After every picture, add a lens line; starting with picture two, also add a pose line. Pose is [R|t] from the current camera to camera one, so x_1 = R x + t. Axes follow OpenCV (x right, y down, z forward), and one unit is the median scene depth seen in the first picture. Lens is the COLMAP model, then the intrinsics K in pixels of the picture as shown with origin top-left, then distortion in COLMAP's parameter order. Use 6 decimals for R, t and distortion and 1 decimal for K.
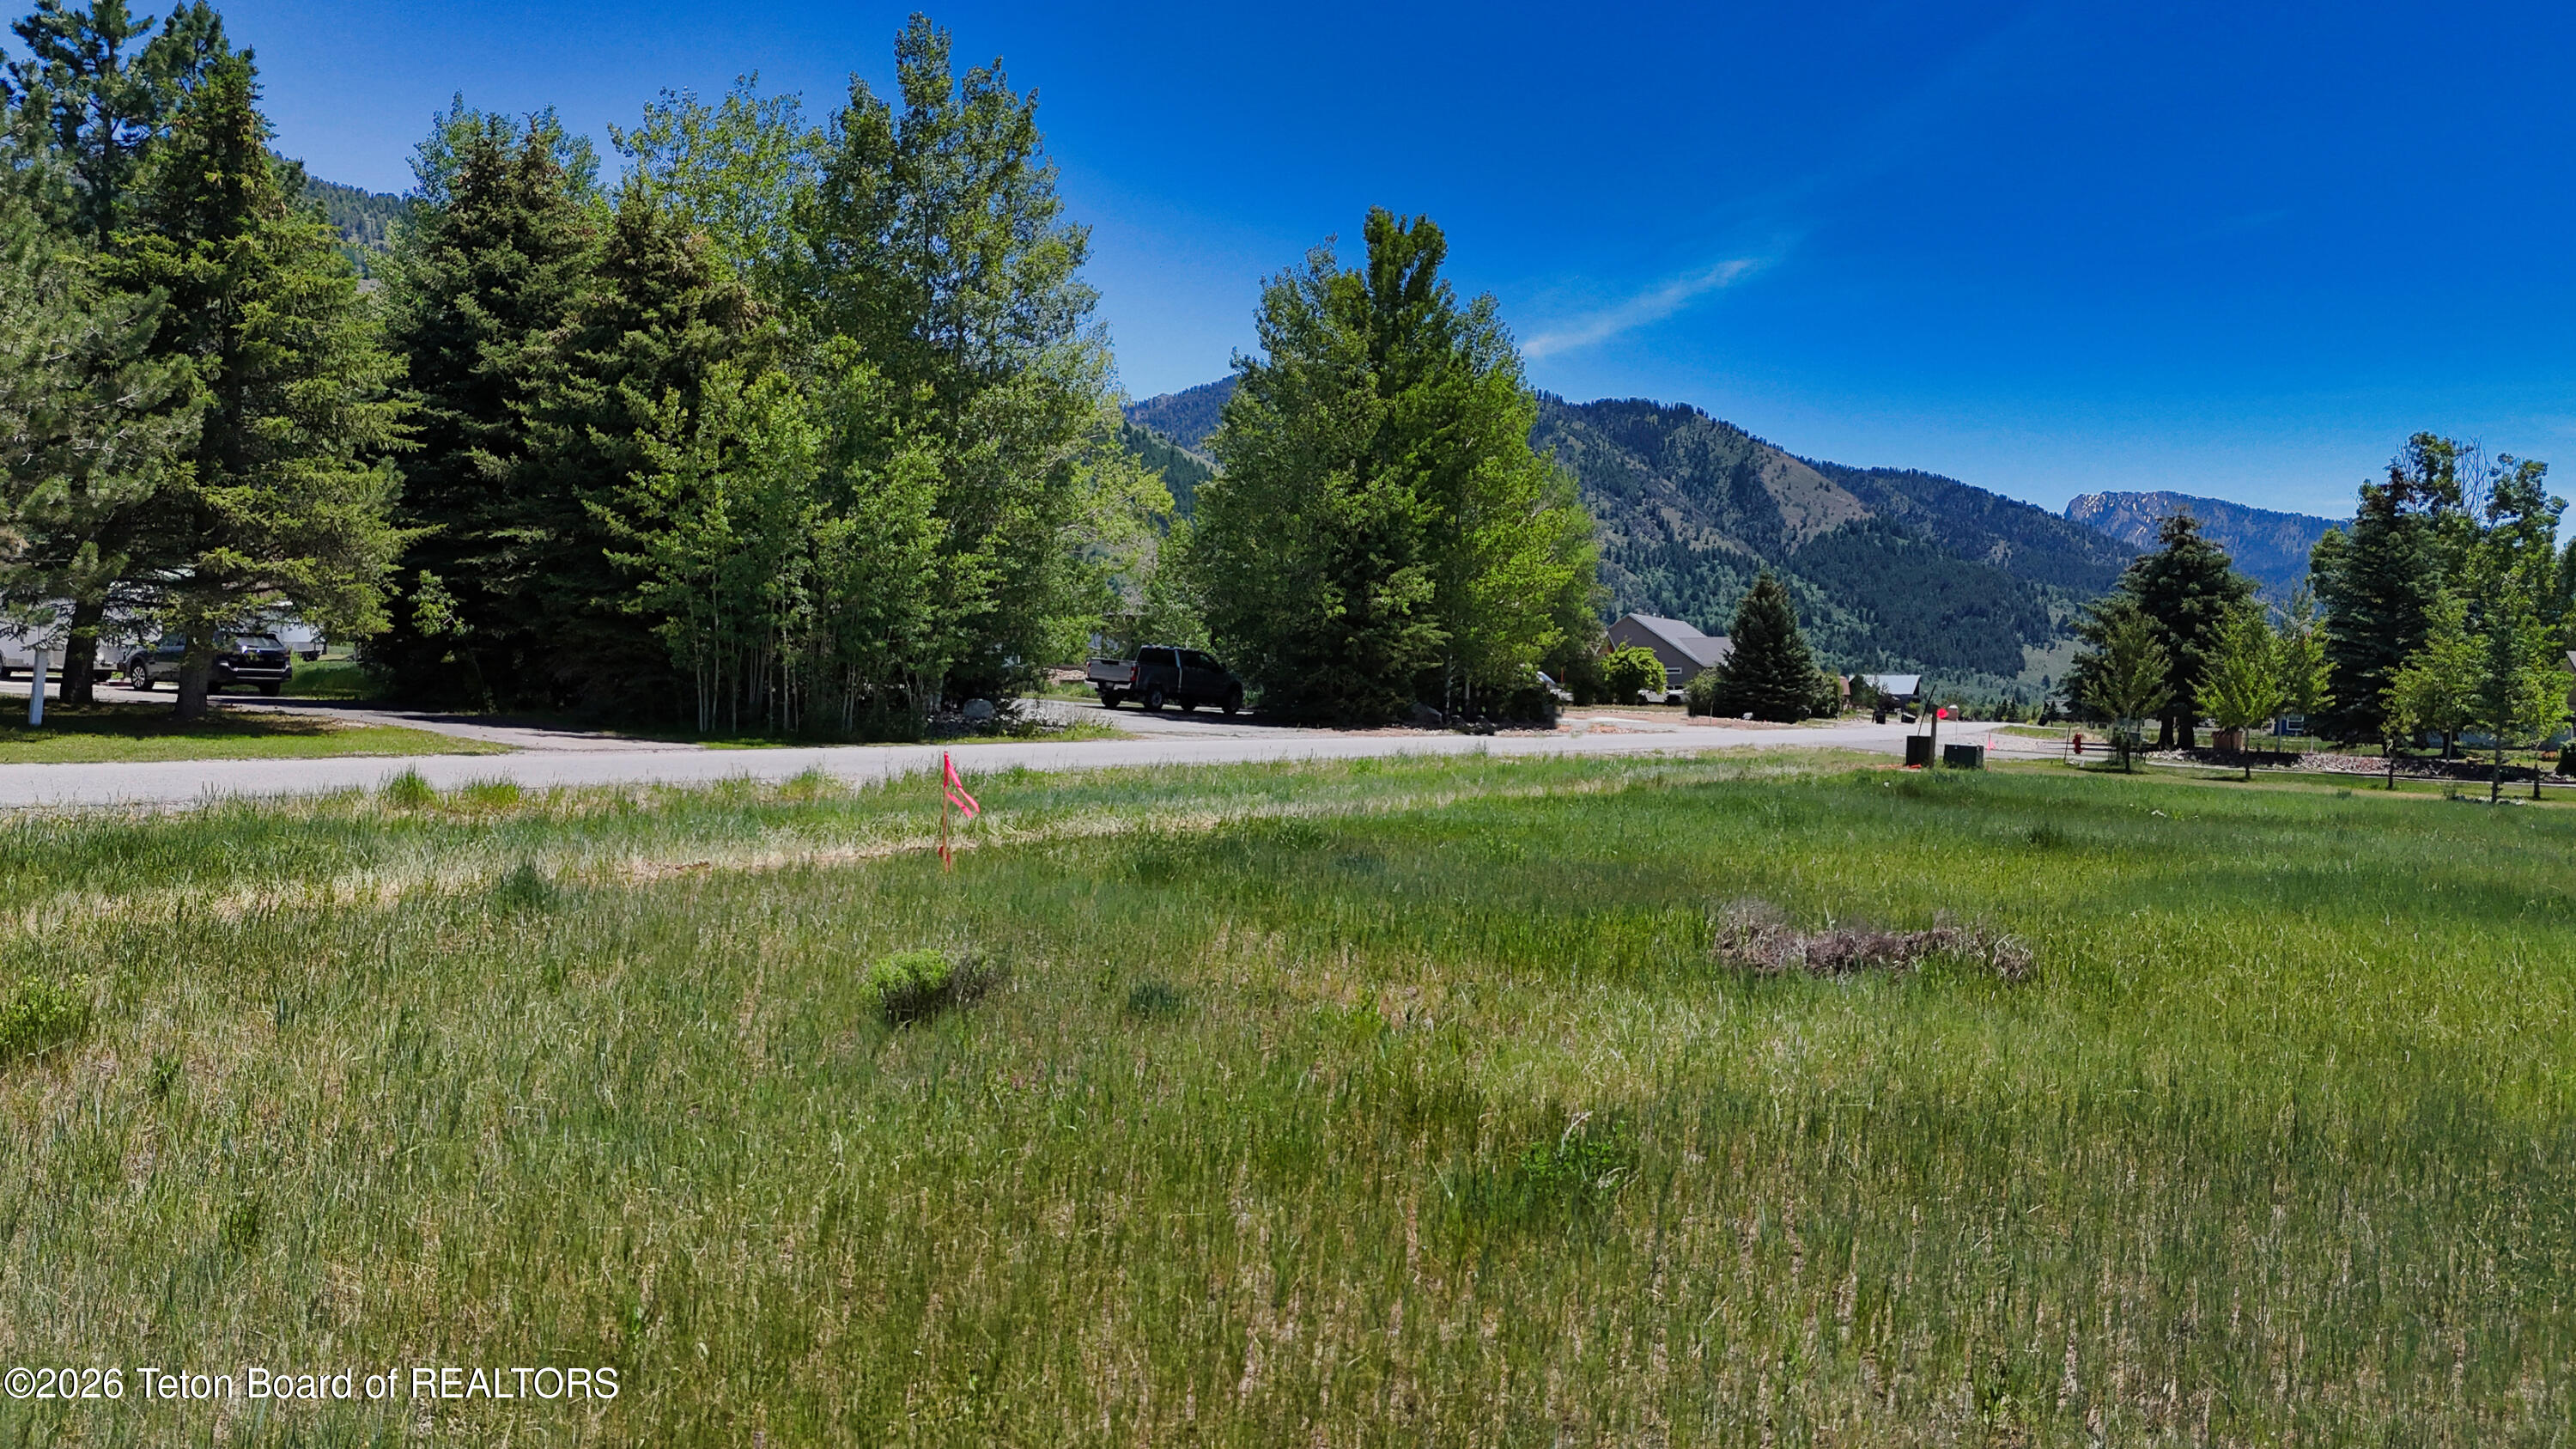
lens RADIAL K [[1777.1, 0, 1290.4], [0, 1777.1, 768.6], [0, 0, 1]] dist [0.035932, 0.001719]
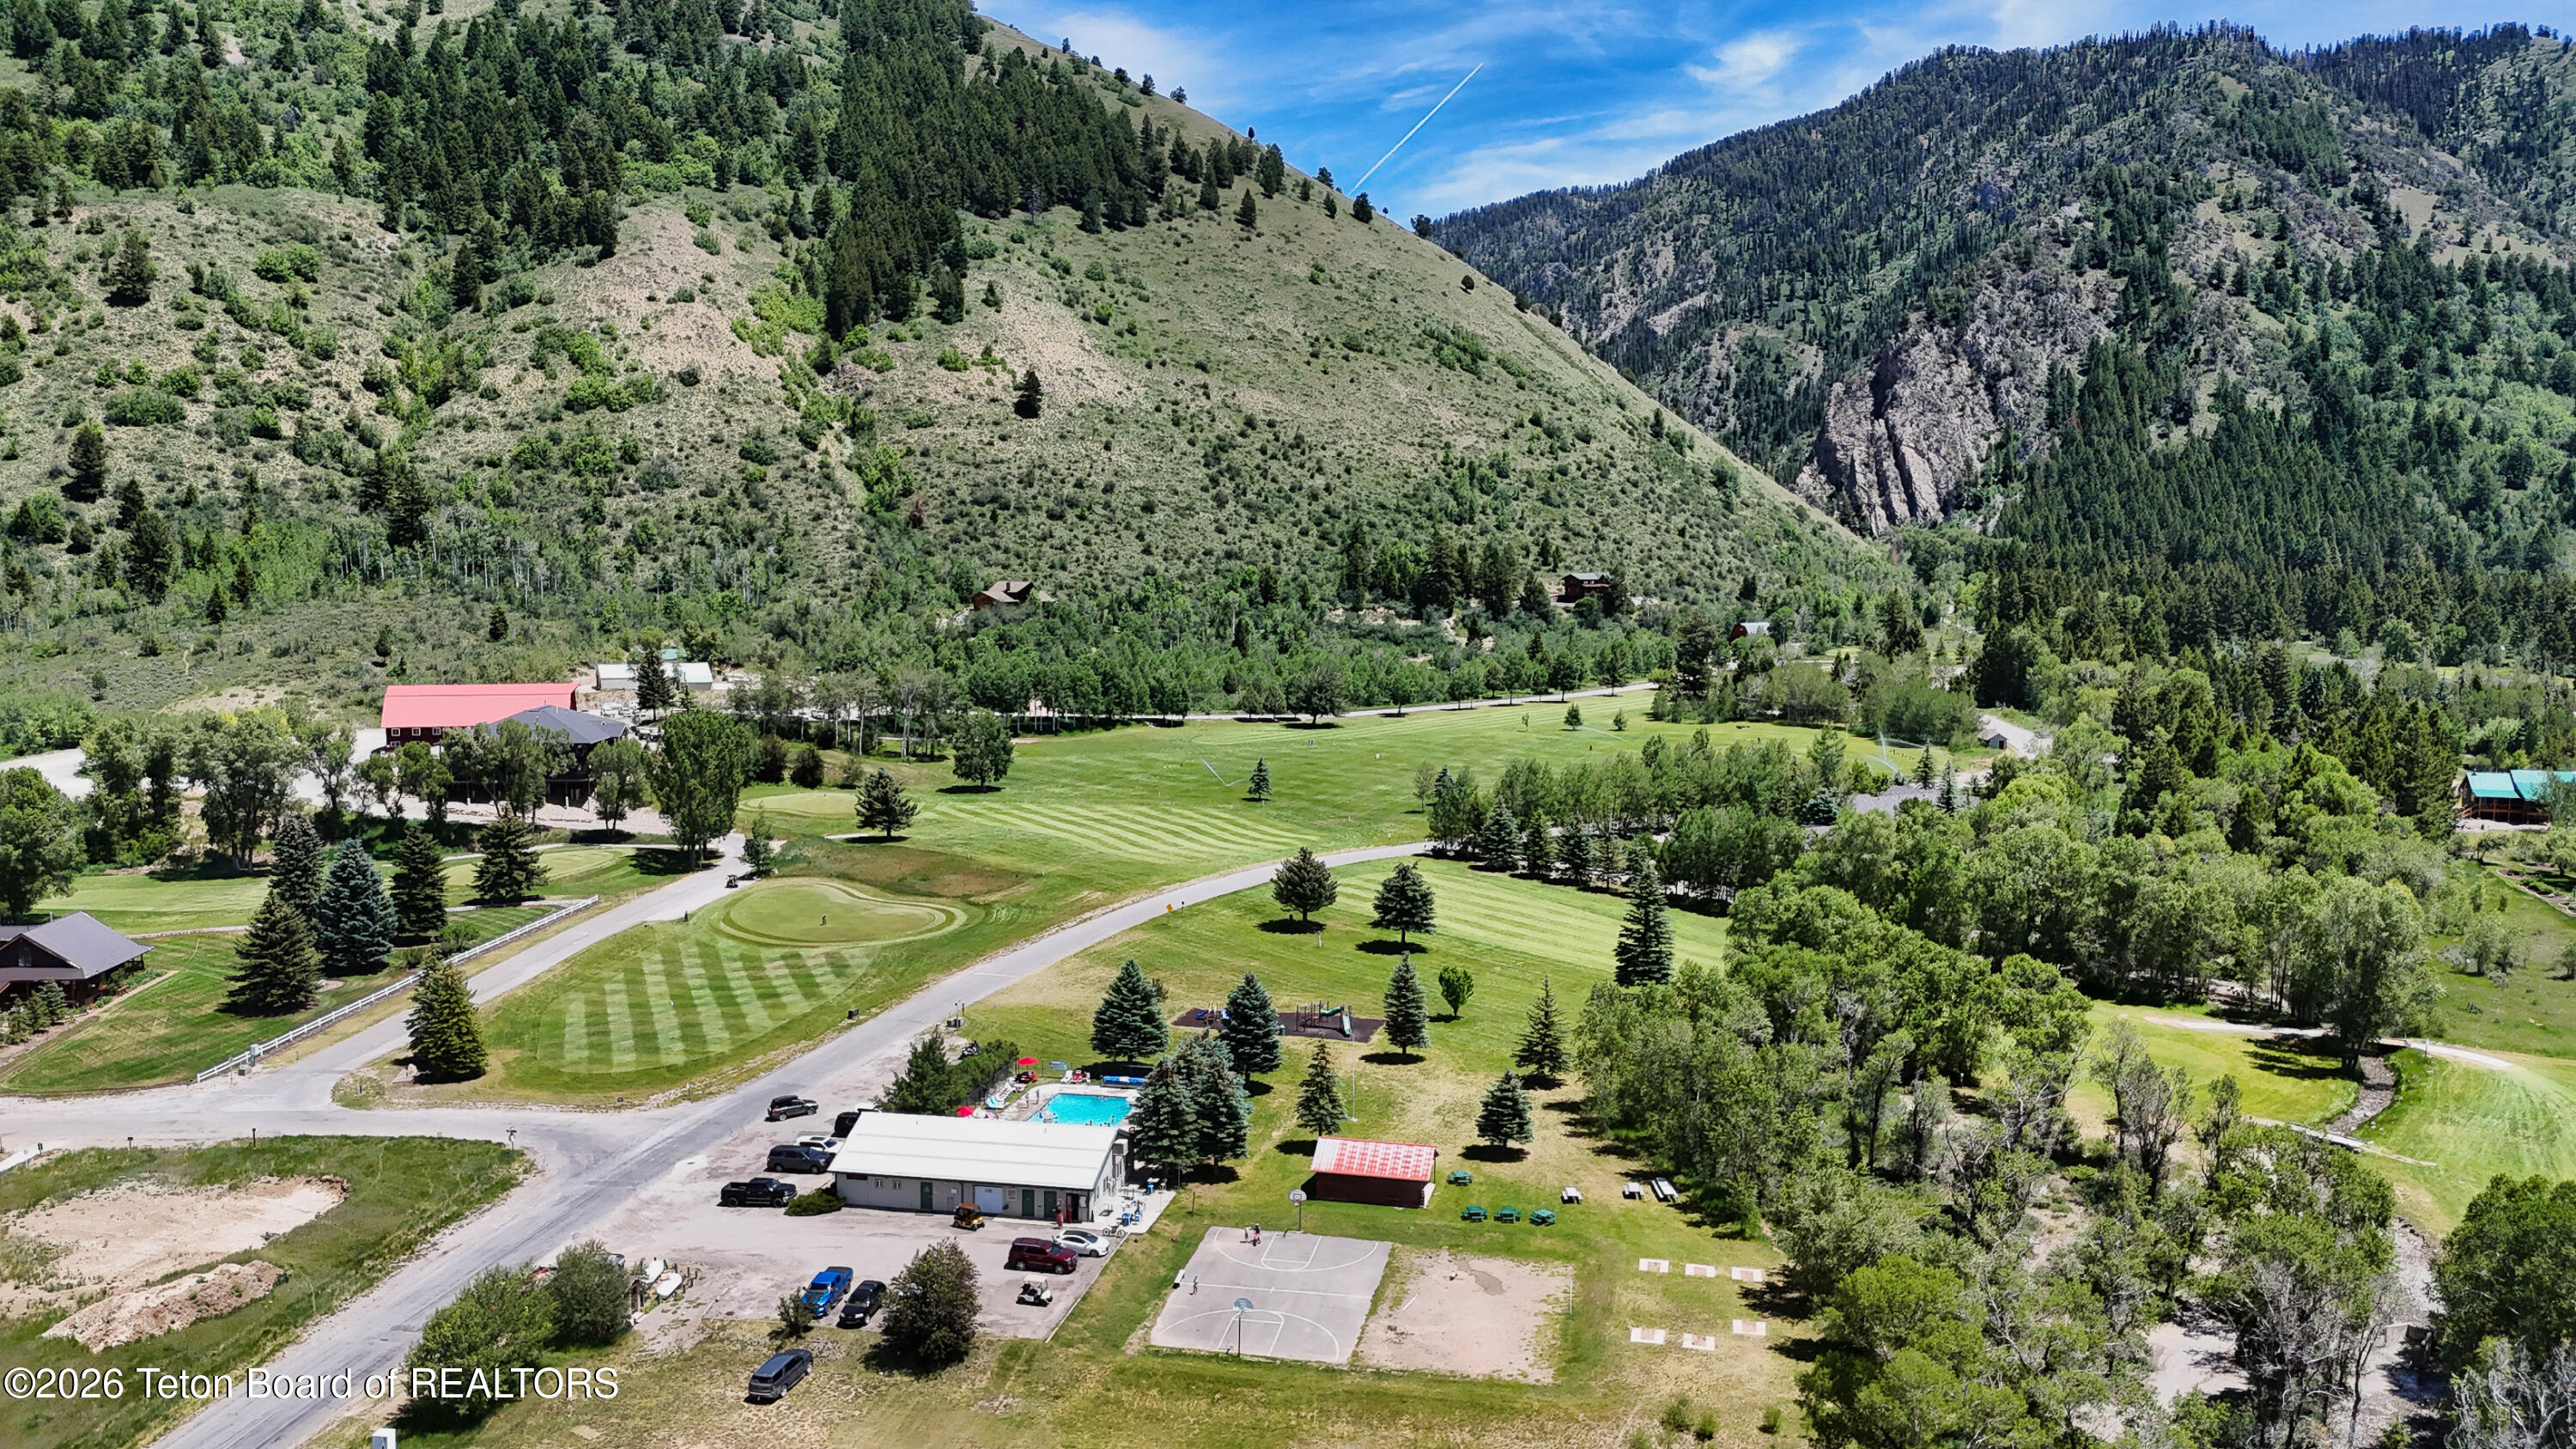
lens RADIAL K [[1913.6, 0, 1306.1], [0, 1913.6, 733.2], [0, 0, 1]] dist [0.056769, -0.042296]
pose [[0.930976, 0.026601, -0.364110, 0.132643], [-0.003448, 0.997938, 0.064091, -0.028214], [0.365064, -0.058412, 0.929148, 0.385407]]
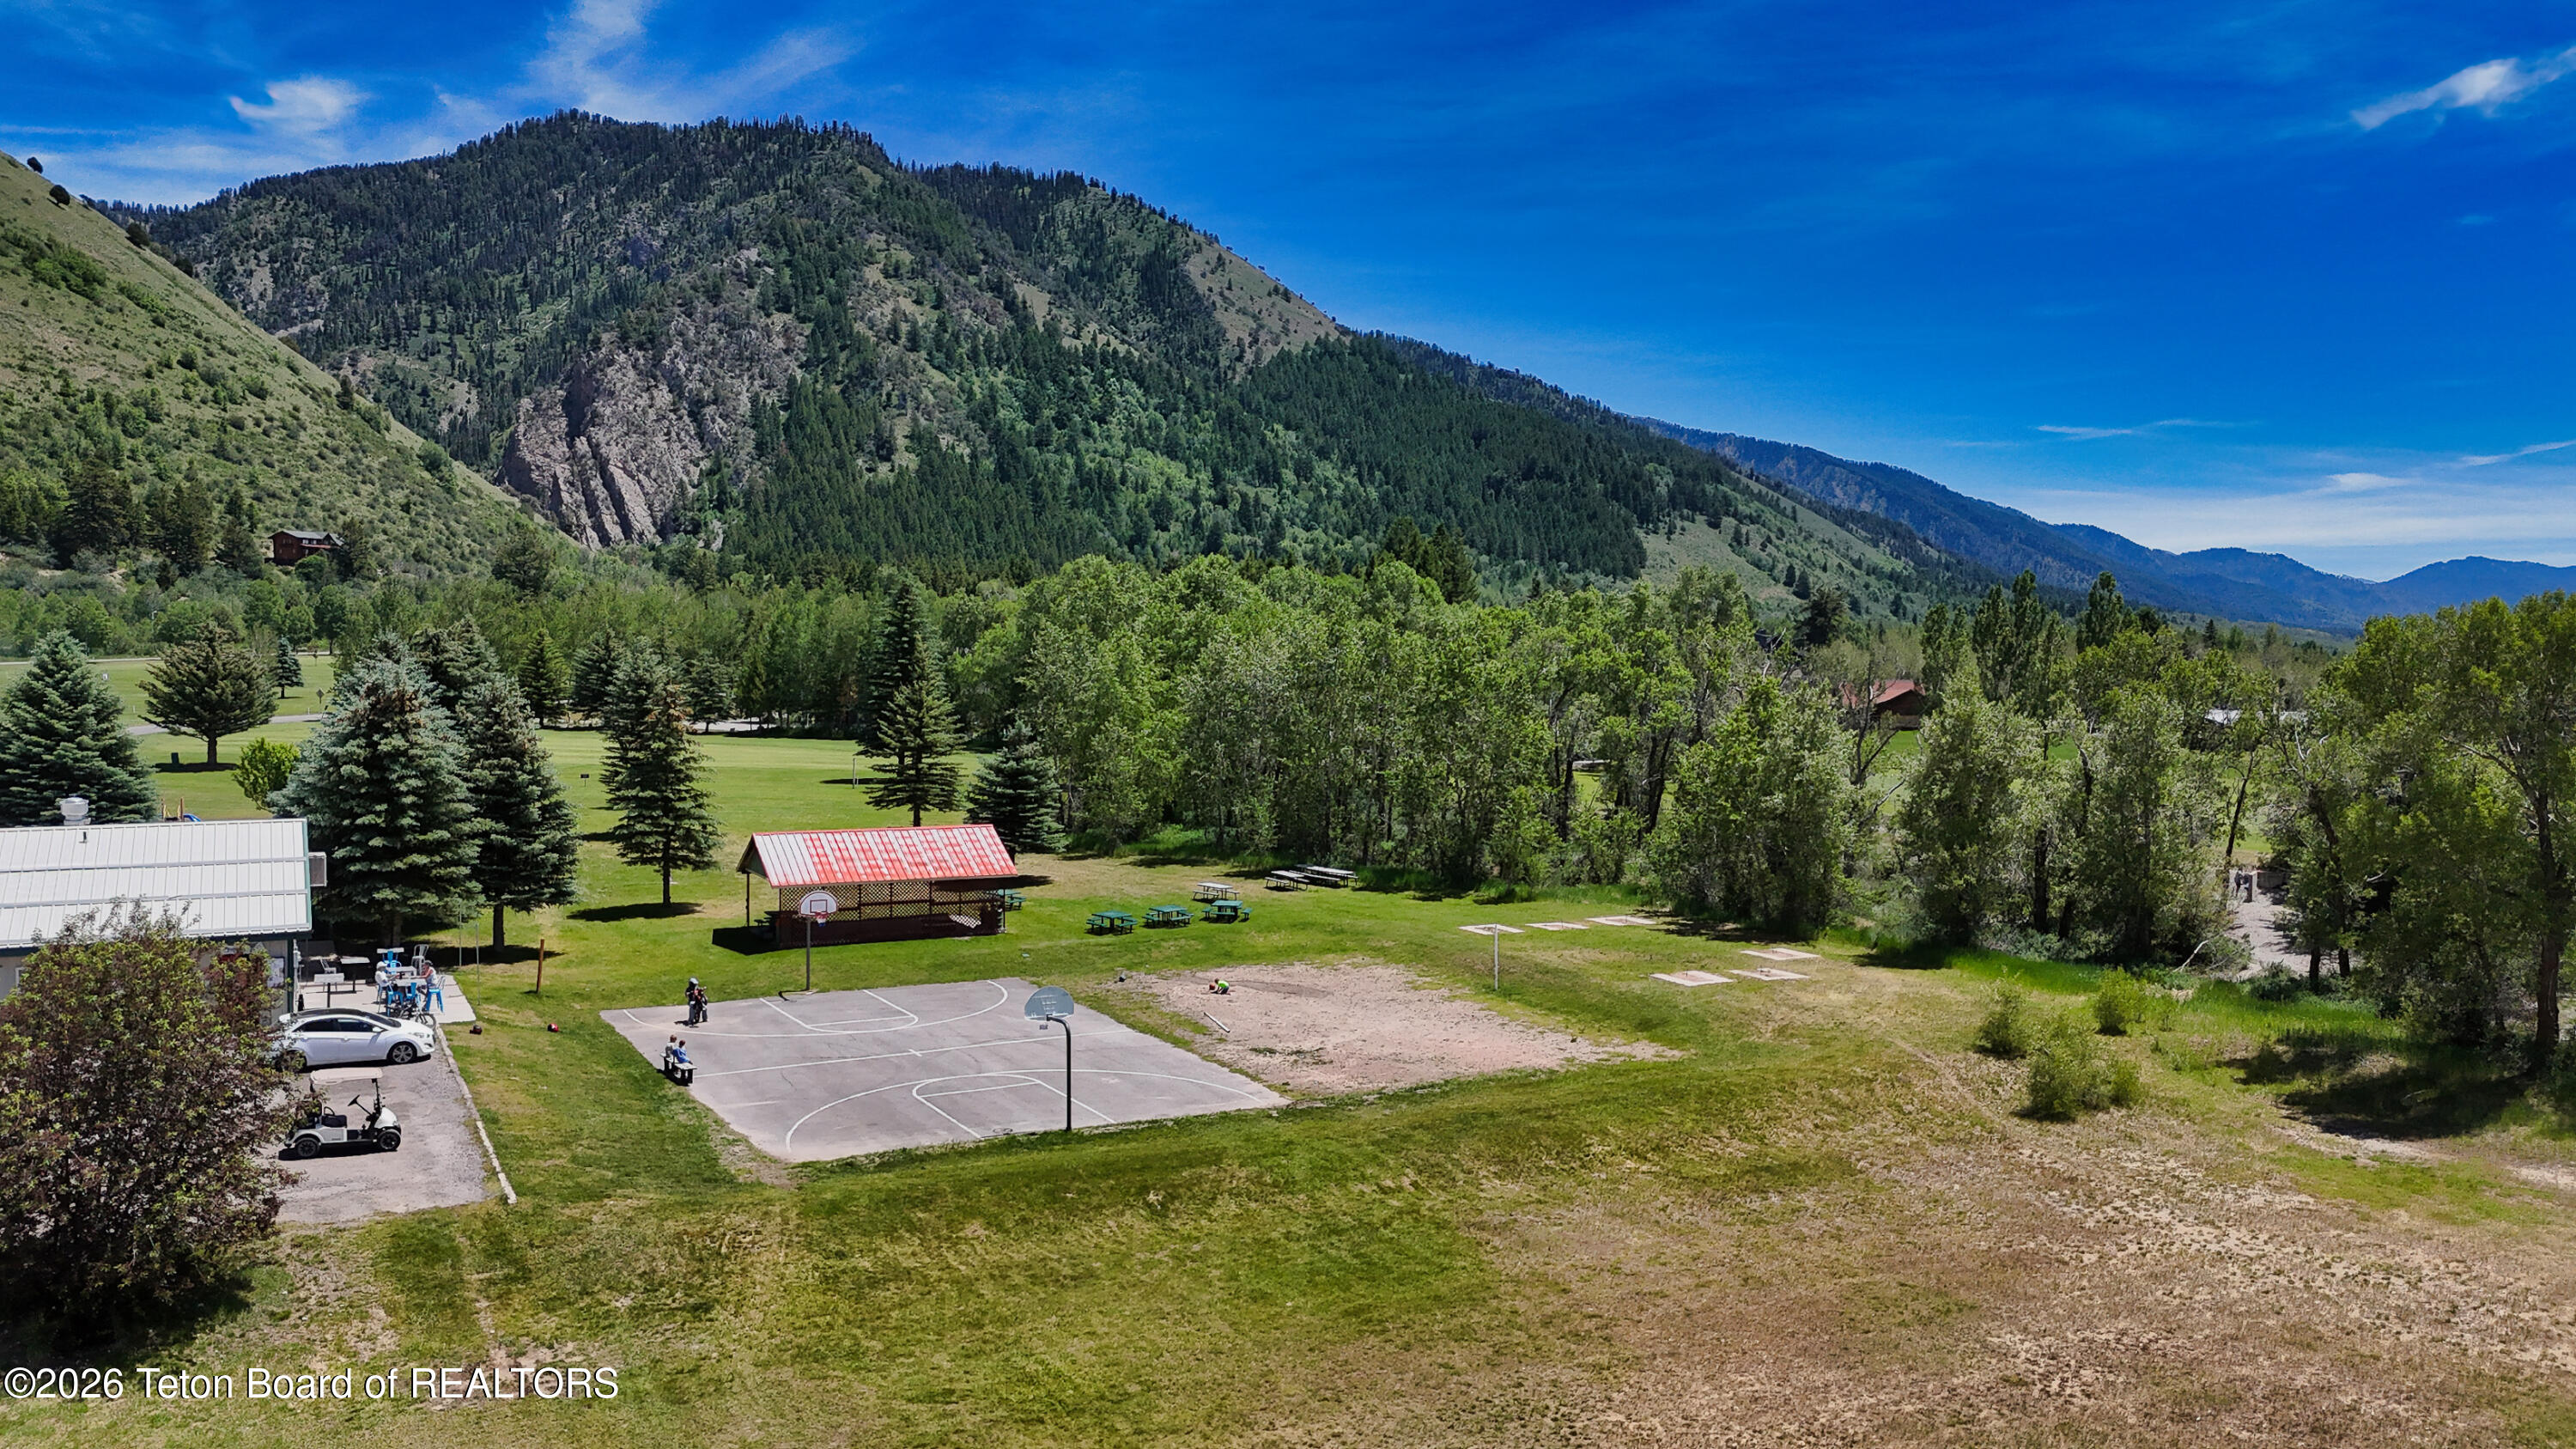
lens RADIAL K [[1913.6, 0, 1306.1], [0, 1913.6, 733.2], [0, 0, 1]] dist [0.056769, -0.042296]
pose [[0.950547, -0.020060, 0.309933, 0.109838], [0.015852, 0.999745, 0.016087, -0.013108], [-0.310177, -0.010379, 0.950622, 0.411620]]
